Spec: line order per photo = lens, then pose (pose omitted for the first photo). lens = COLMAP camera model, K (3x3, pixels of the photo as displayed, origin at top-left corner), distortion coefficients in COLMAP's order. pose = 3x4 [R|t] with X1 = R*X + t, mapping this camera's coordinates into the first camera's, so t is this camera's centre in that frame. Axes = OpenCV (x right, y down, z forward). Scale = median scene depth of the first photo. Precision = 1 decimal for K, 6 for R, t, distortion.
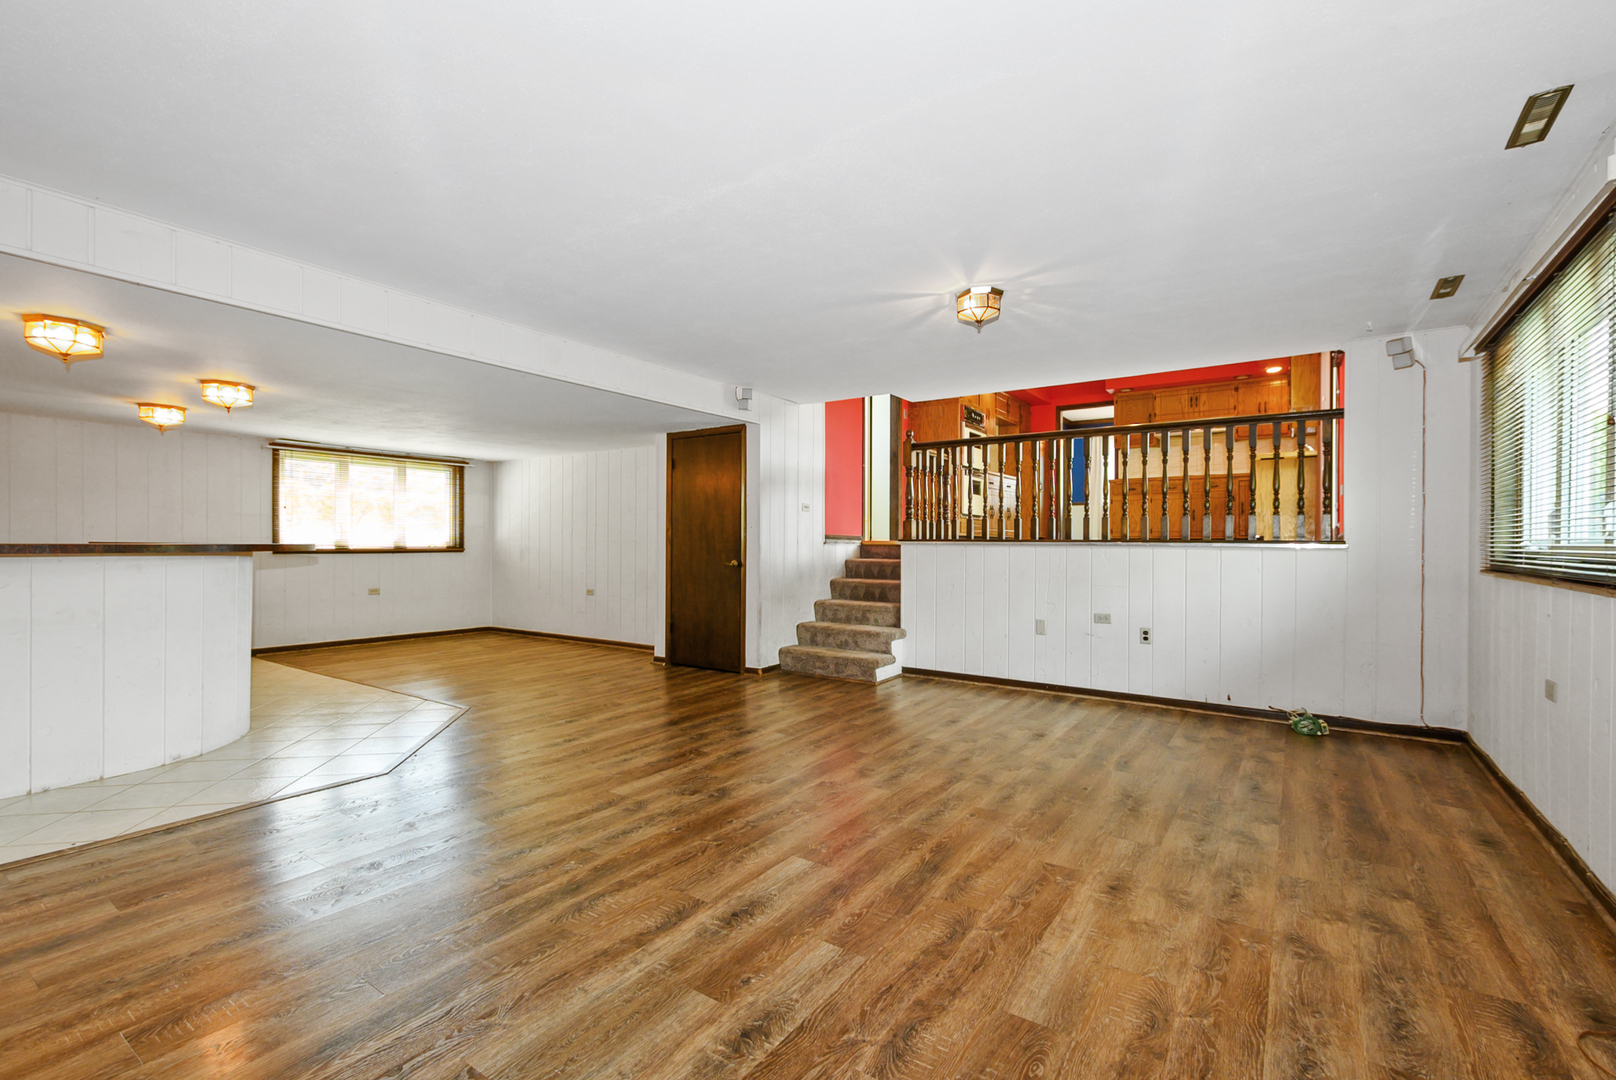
lens RADIAL K [[713.2, 0, 816.2], [0, 713.2, 546.9], [0, 0, 1]] dist [0.005994, -0.000196]
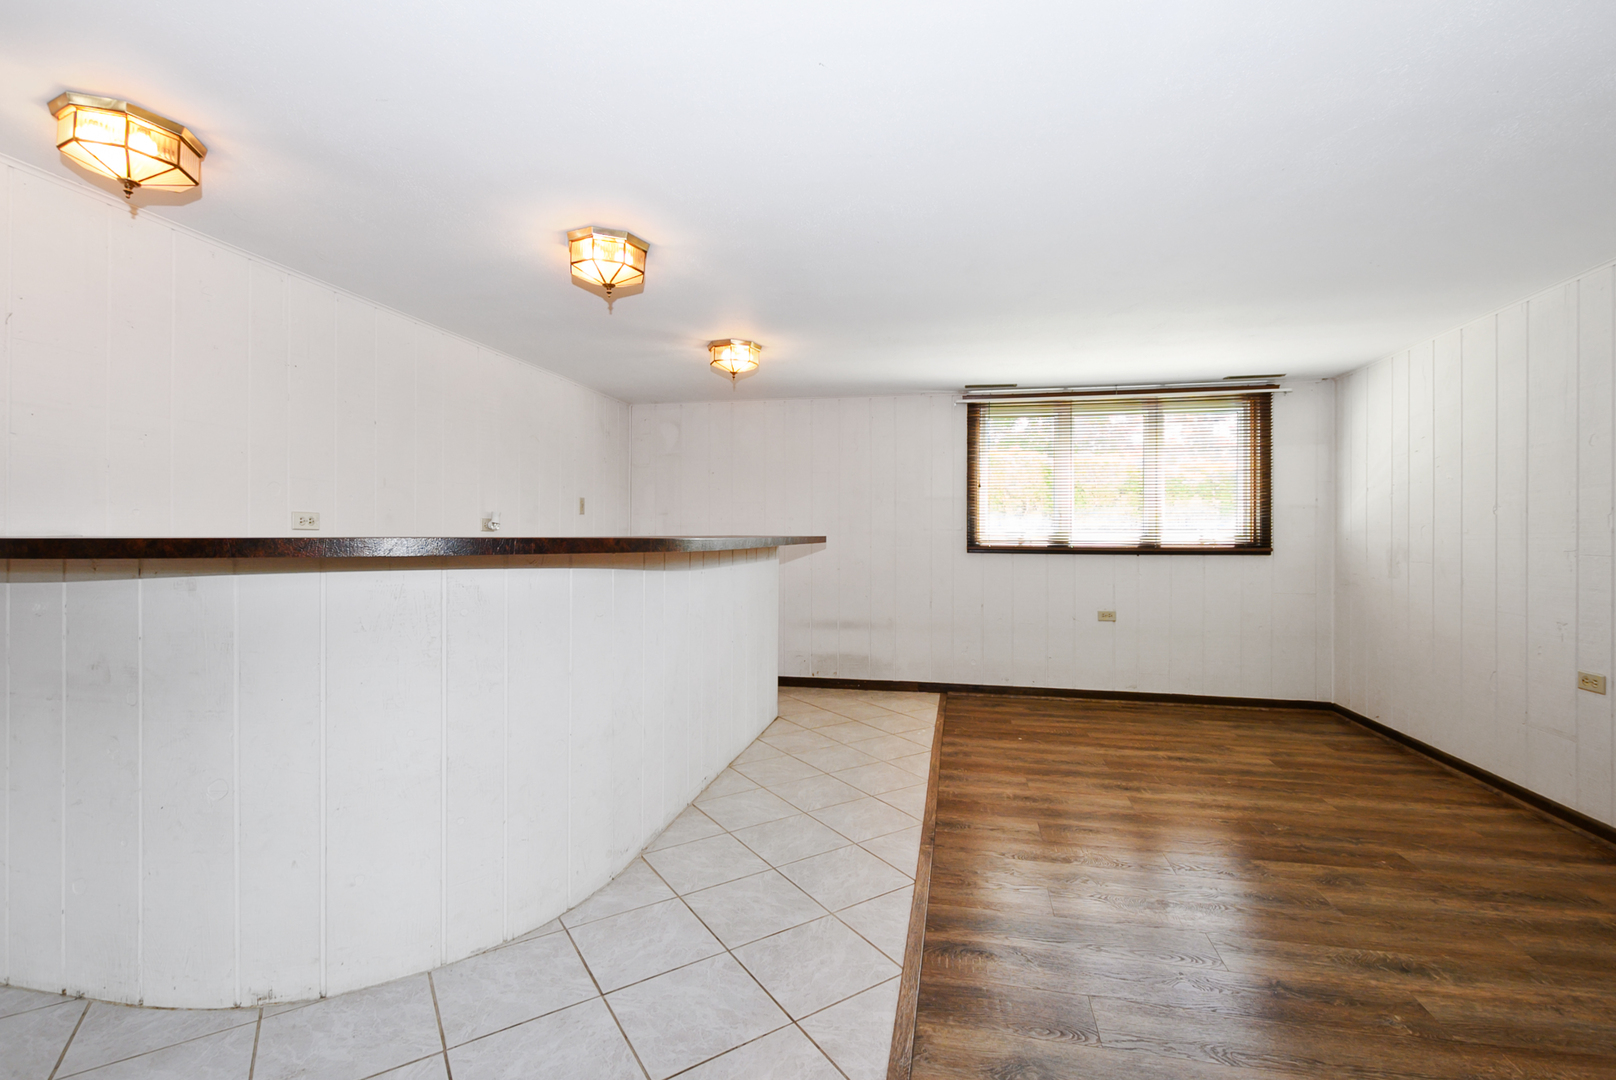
lens RADIAL K [[712.3, 0, 823.7], [0, 712.3, 536.0], [0, 0, 1]] dist [-0.000725, -0.000344]
pose [[0.395703, -0.003508, -0.918372, -0.147264], [-0.006179, 0.999960, -0.006482, -0.001060], [0.918358, 0.008240, 0.395665, 0.515583]]
